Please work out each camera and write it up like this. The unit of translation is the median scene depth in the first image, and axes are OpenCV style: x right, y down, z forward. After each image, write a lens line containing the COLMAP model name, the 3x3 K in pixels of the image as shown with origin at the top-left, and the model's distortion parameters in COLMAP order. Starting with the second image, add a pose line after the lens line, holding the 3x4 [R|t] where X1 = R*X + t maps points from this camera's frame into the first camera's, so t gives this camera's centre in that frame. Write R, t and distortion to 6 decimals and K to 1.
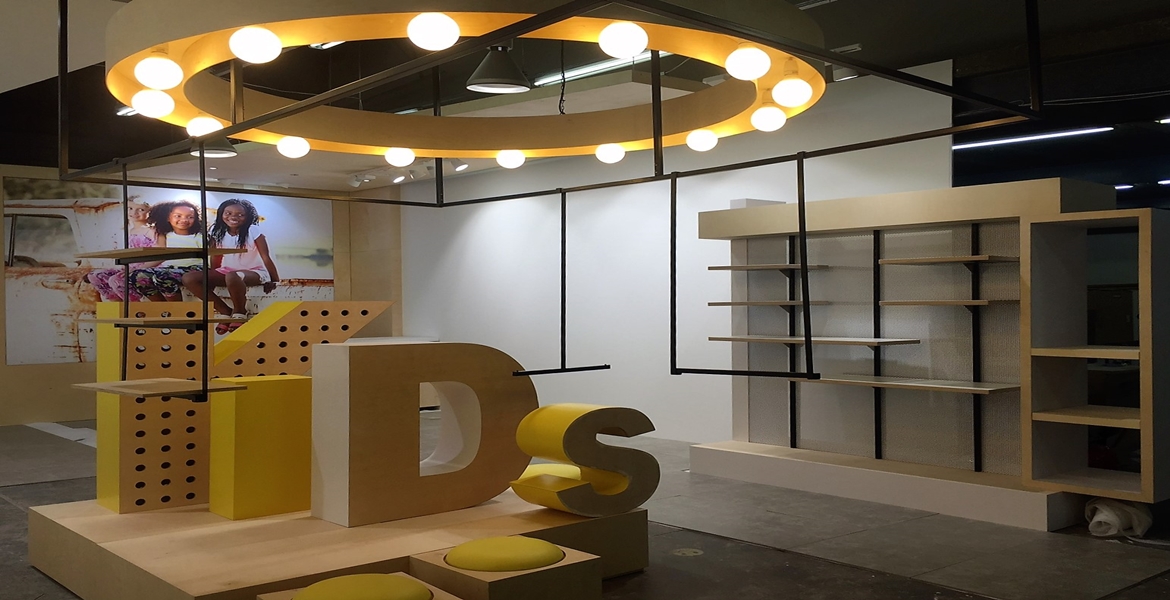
lens RADIAL K [[1012.0, 0, 583.7], [0, 1012.0, 297.7], [0, 0, 1]] dist [-0.012281, -0.016105]
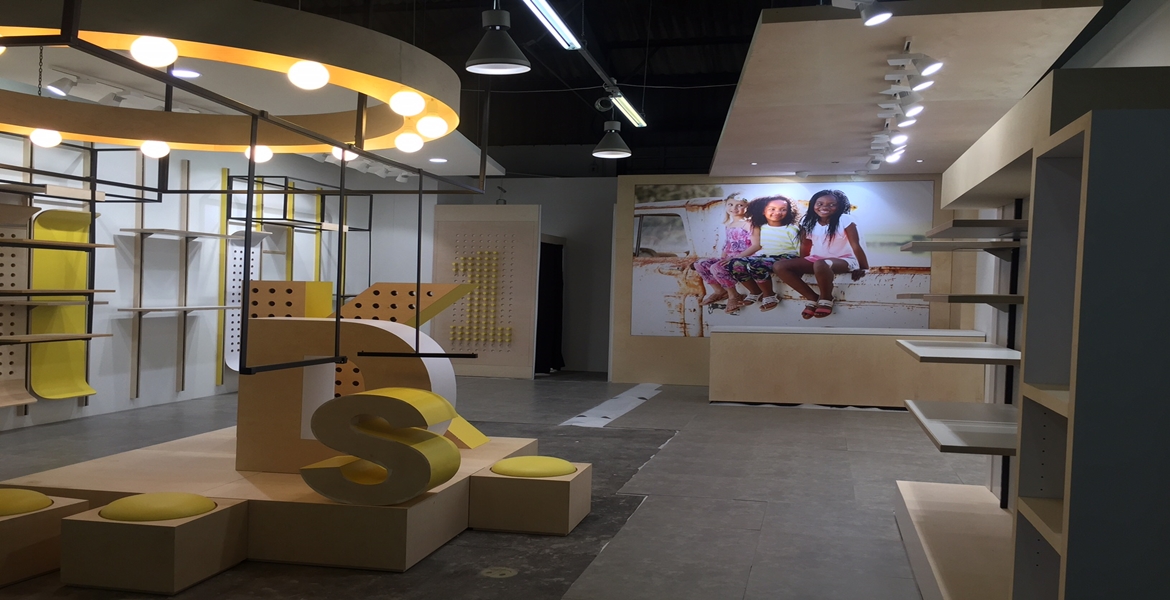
lens RADIAL K [[1012.0, 0, 583.2], [0, 1012.0, 304.0], [0, 0, 1]] dist [-0.012281, -0.016105]
pose [[0.564525, 0.025596, -0.825019, 0.391981], [-0.016906, 0.999668, 0.019446, 0.004068], [0.825243, 0.002970, 0.564770, 0.212440]]
